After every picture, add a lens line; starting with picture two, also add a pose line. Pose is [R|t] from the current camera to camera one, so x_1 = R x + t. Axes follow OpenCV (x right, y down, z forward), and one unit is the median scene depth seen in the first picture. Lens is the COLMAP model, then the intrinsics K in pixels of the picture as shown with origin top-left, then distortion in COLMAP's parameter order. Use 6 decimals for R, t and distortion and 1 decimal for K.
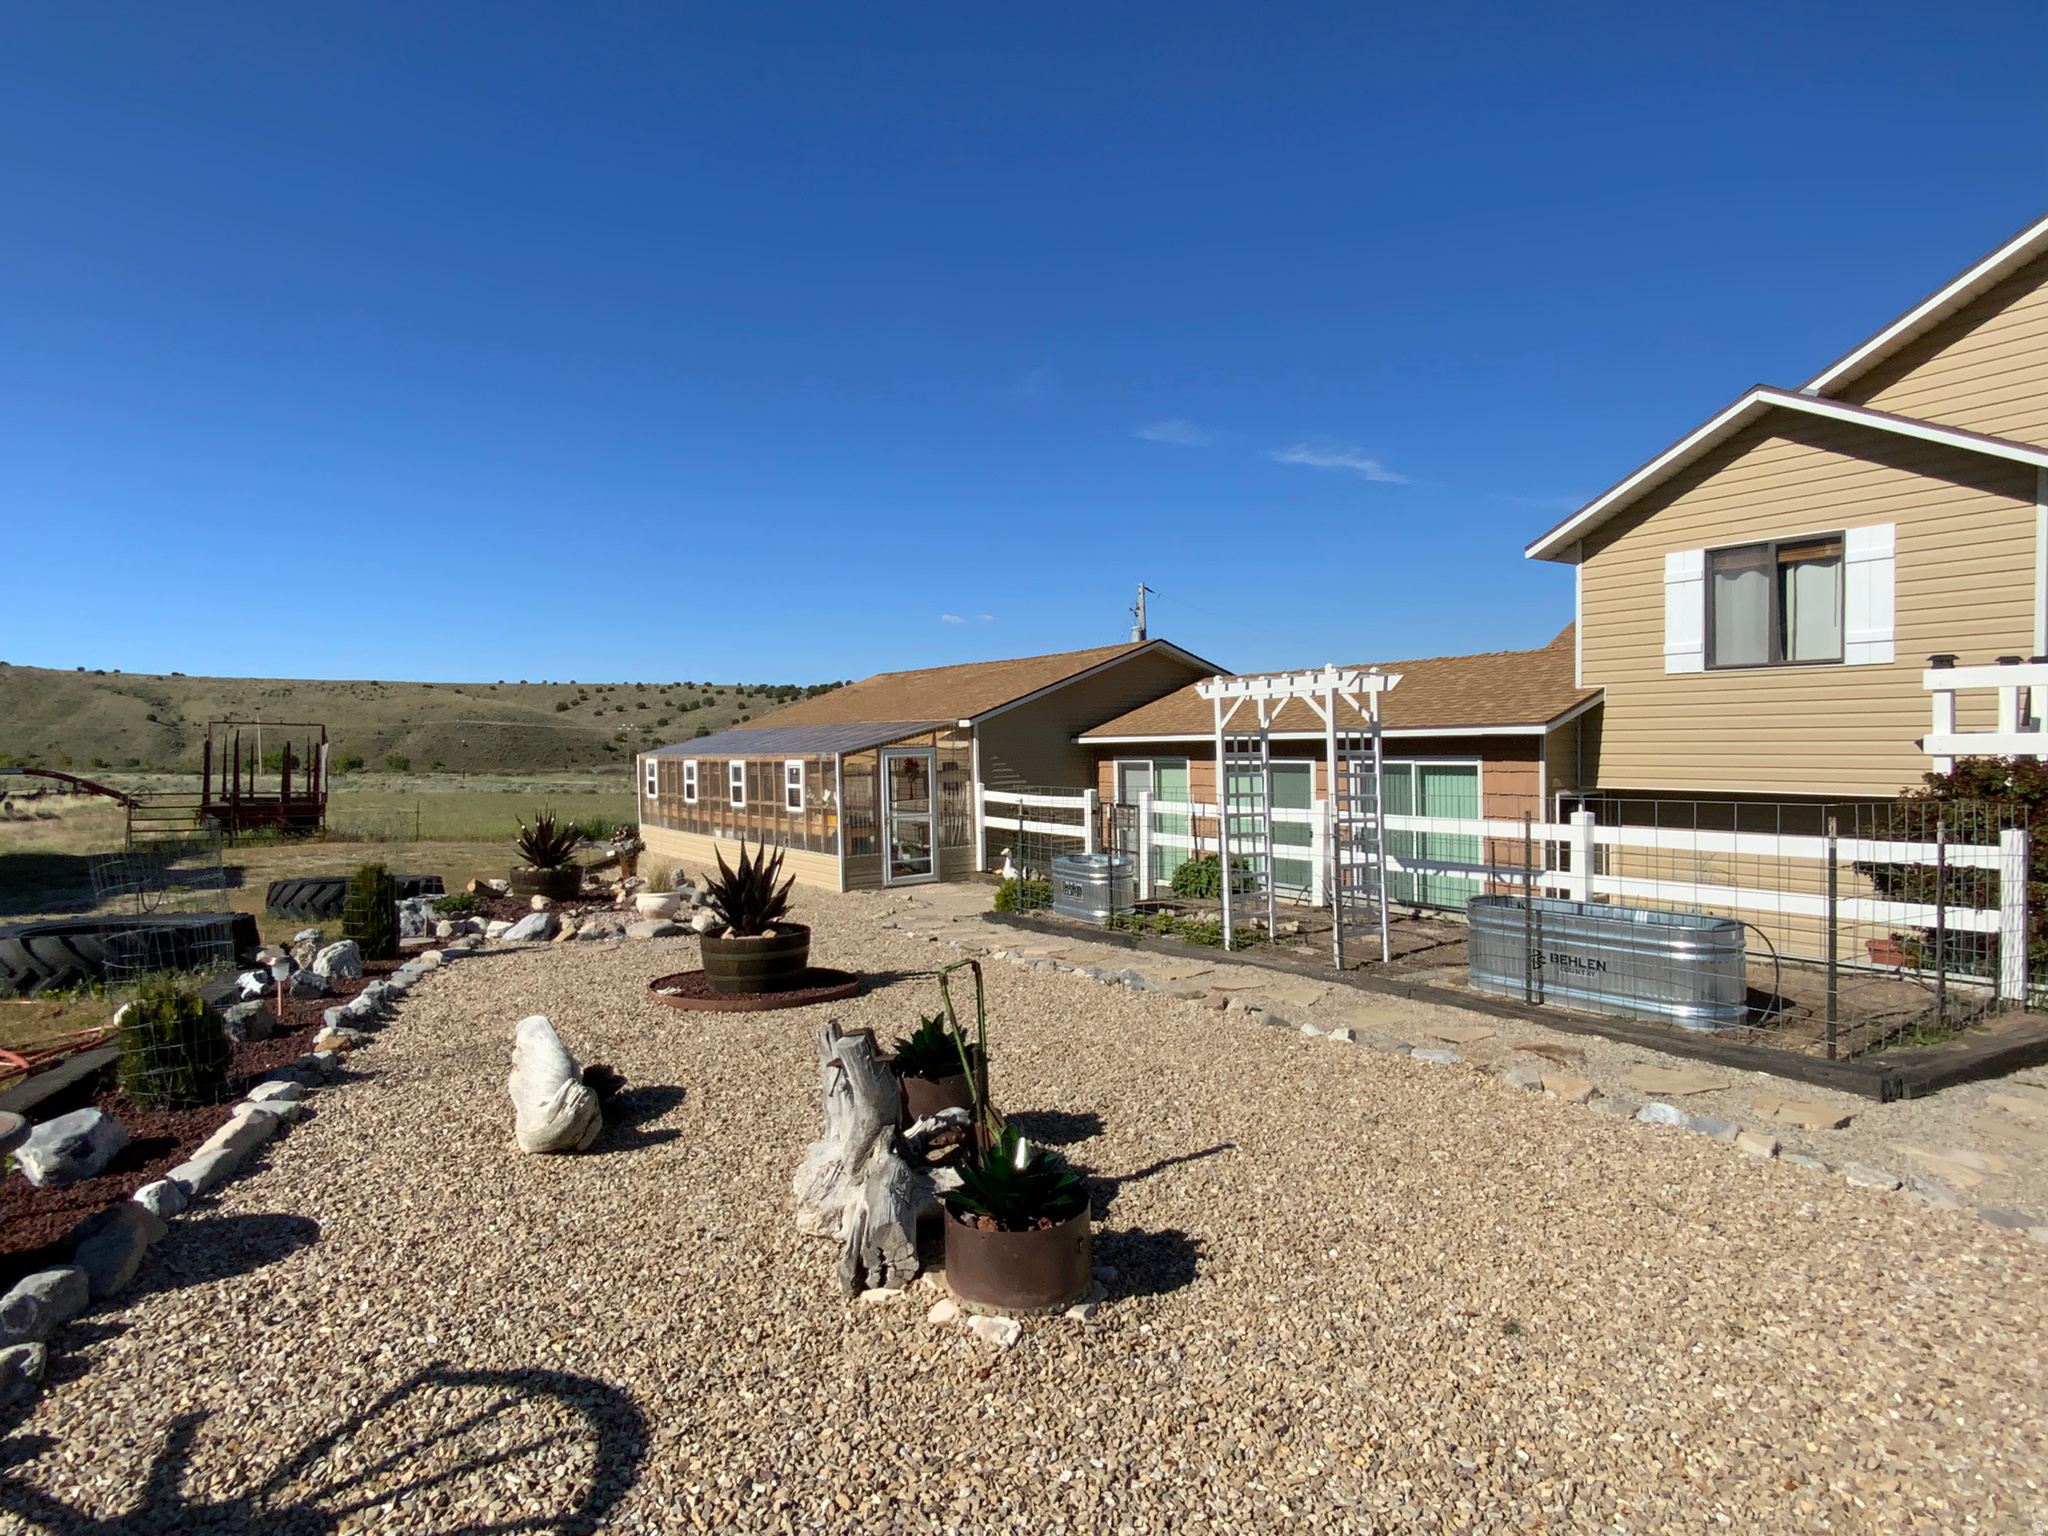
lens RADIAL K [[1062.6, 0, 1024.0], [0, 1062.6, 768.0], [0, 0, 1]] dist [0.001078, -0.015529]
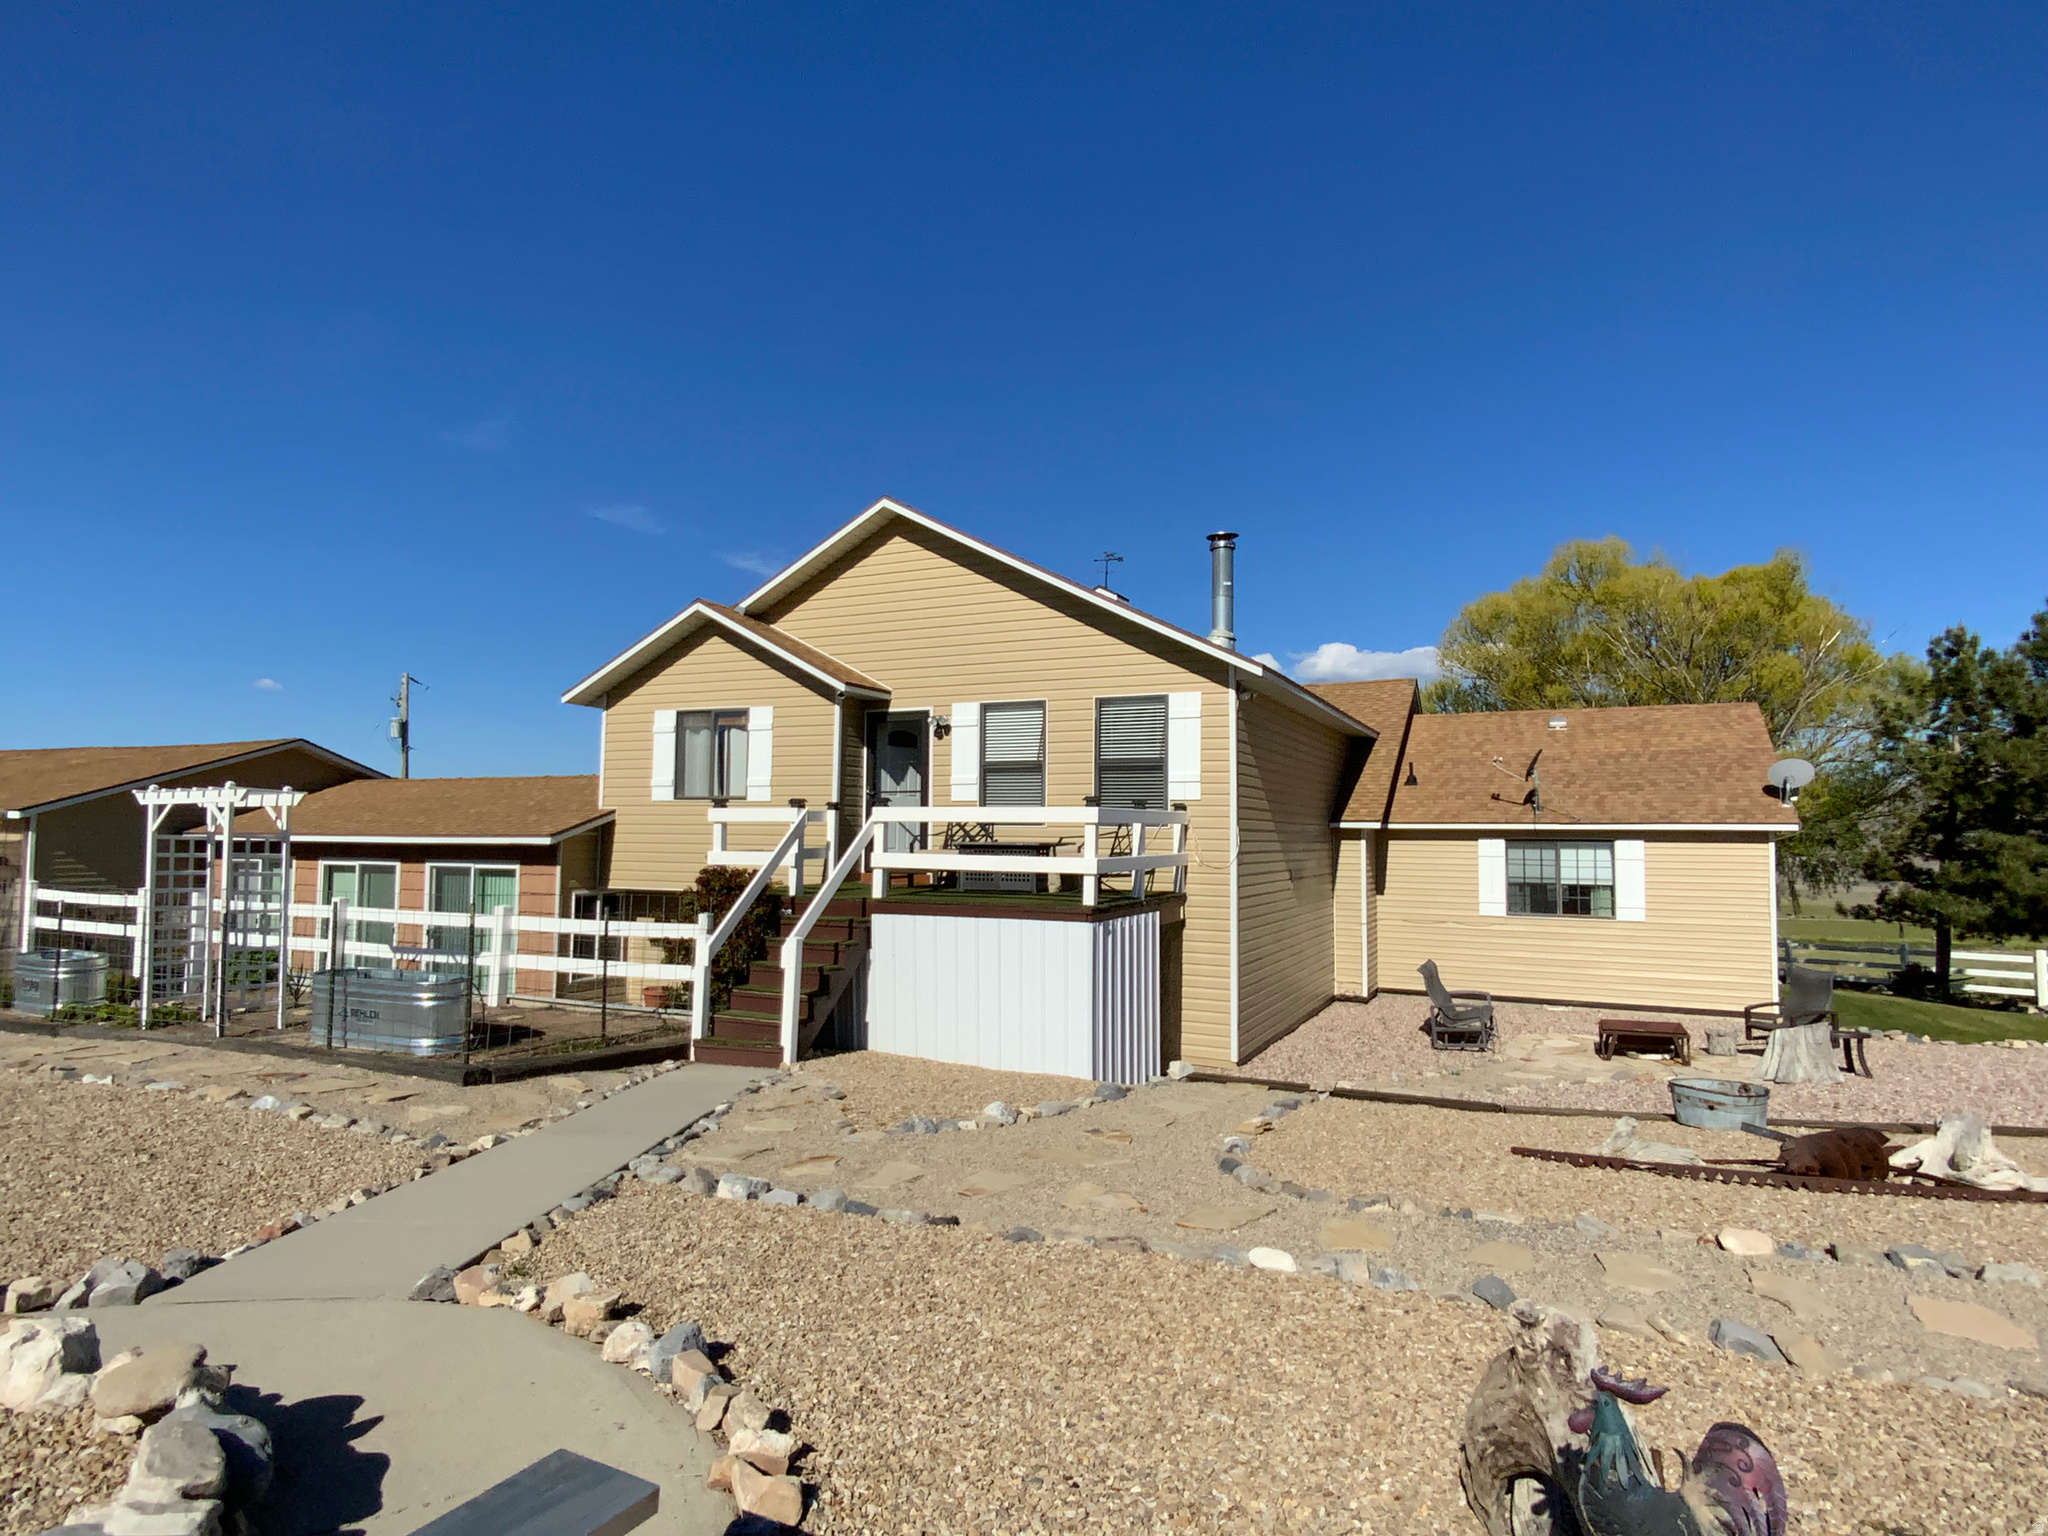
lens RADIAL K [[1062.6, 0, 1024.0], [0, 1062.6, 768.0], [0, 0, 1]] dist [0.001078, -0.015529]
pose [[0.838796, 0.066125, 0.540415, 0.285293], [-0.012660, 0.994698, -0.102060, -0.000708], [-0.544298, 0.078766, 0.835186, -0.365156]]
